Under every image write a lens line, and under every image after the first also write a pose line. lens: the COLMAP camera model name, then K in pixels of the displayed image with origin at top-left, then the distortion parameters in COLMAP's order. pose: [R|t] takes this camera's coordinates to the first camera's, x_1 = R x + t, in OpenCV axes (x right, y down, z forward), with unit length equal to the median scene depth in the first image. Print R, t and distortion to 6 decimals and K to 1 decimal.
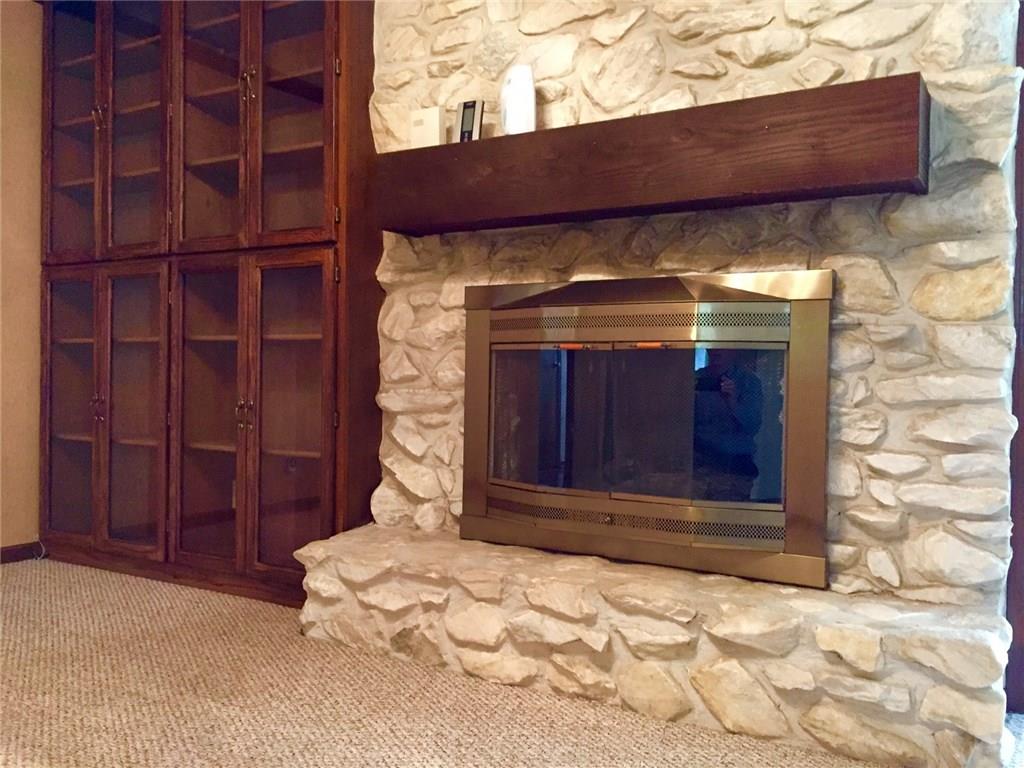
lens RADIAL K [[866.1, 0, 512.0], [0, 866.1, 384.0], [0, 0, 1]] dist [0.084860, -0.107639]
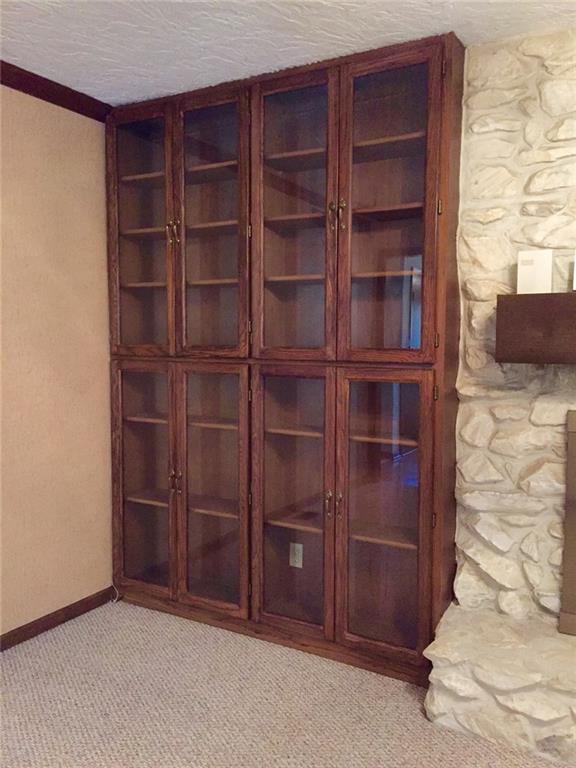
lens RADIAL K [[649.6, 0, 288.0], [0, 649.6, 384.0], [0, 0, 1]] dist [0.084860, -0.107639]
pose [[0.999708, -0.008938, 0.022448, -0.405963], [0.007365, 0.997574, 0.069221, -0.195606], [-0.023012, -0.069035, 0.997349, 0.162988]]
